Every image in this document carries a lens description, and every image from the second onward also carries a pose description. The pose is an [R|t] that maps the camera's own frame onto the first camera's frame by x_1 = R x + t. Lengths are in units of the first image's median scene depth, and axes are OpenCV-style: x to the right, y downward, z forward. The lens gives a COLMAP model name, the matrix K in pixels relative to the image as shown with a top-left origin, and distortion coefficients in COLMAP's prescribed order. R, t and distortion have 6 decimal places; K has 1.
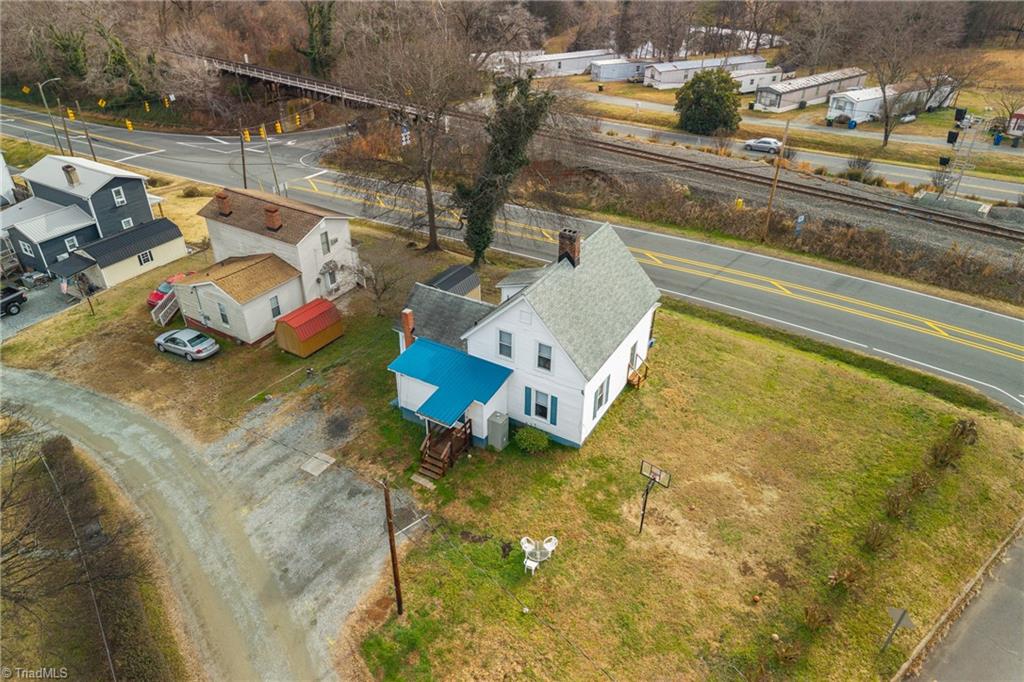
lens RADIAL K [[685.7, 0, 512.0], [0, 685.7, 341.0], [0, 0, 1]] dist [-0.004017, -0.002857]
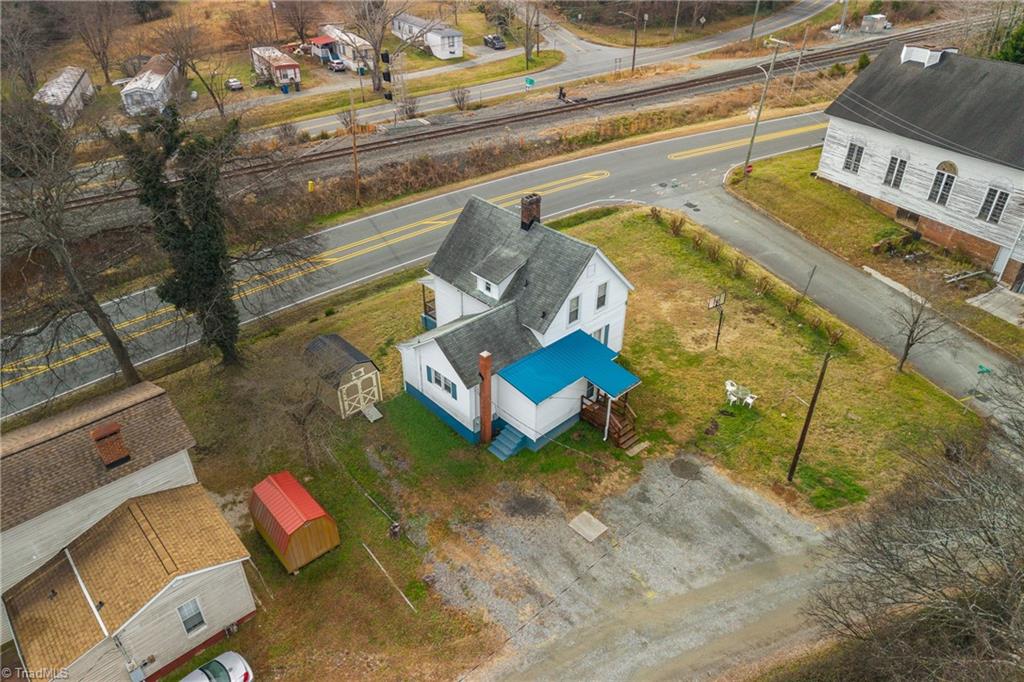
lens RADIAL K [[686.2, 0, 512.0], [0, 686.2, 341.0], [0, 0, 1]] dist [0.006287, -0.002436]
pose [[0.276699, -0.525011, 0.804861, -0.946470], [0.515809, 0.787821, 0.336569, -0.376113], [-0.810789, 0.322026, 0.488795, 0.603380]]
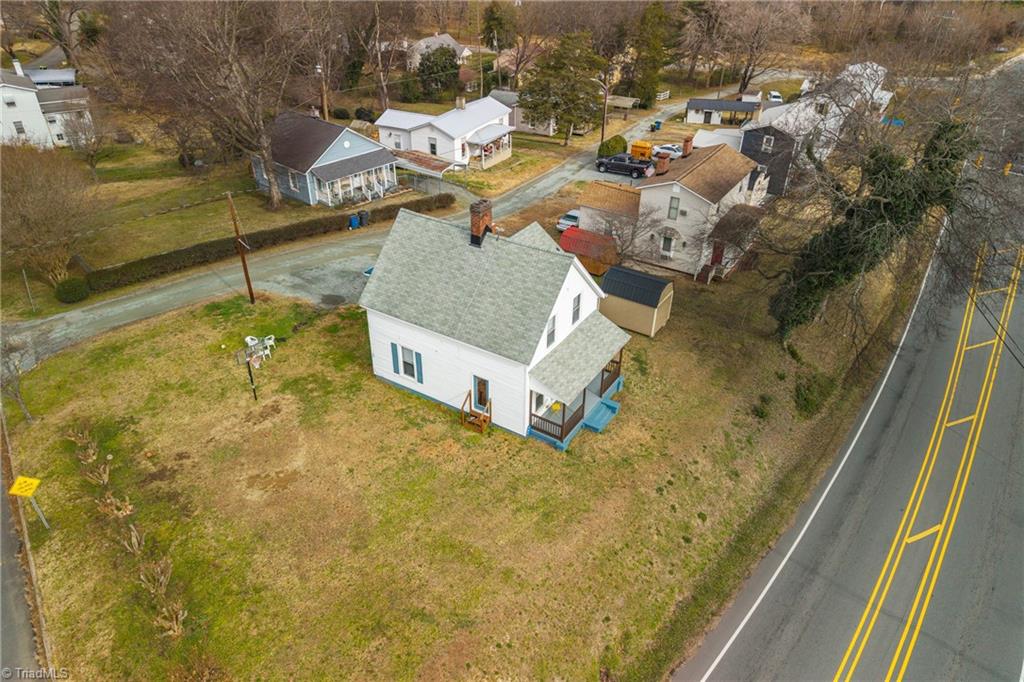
lens RADIAL K [[685.7, 0, 512.0], [0, 685.7, 341.0], [0, 0, 1]] dist [-0.004017, -0.002857]
pose [[-0.033591, 0.534923, -0.844233, 0.986613], [-0.551267, 0.694675, 0.462095, -0.496498], [0.833653, 0.480920, 0.271550, 0.920613]]
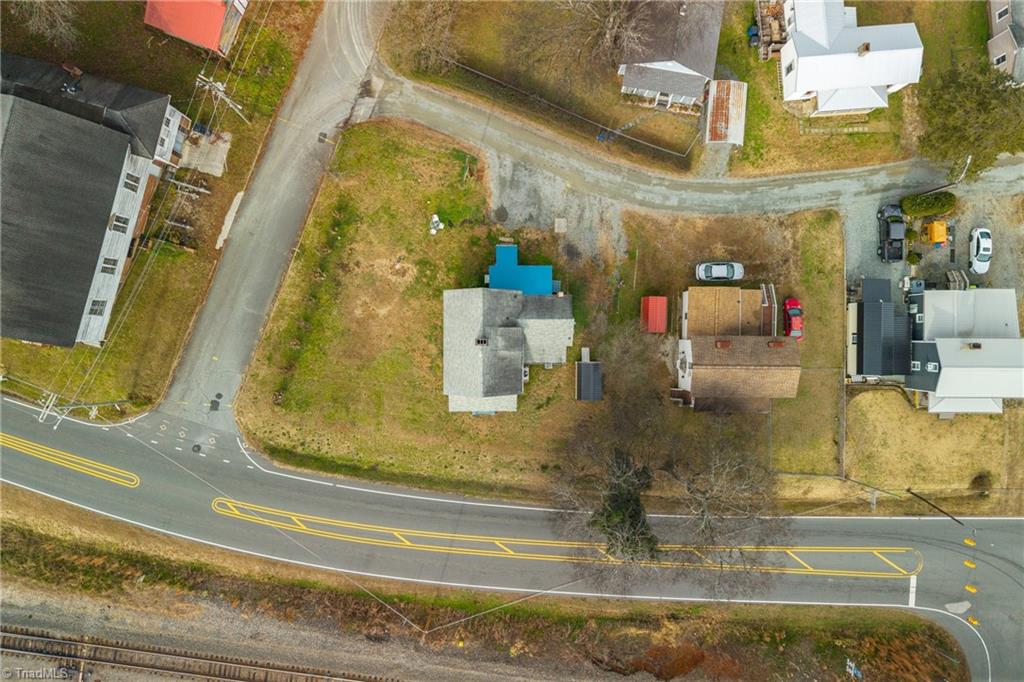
lens RADIAL K [[686.2, 0, 512.0], [0, 686.2, 341.0], [0, 0, 1]] dist [0.006287, -0.002436]
pose [[-0.861713, 0.506947, -0.021357, 0.057043], [-0.299295, -0.473853, 0.828182, -1.687138], [0.409724, 0.720047, 0.560052, 0.067002]]
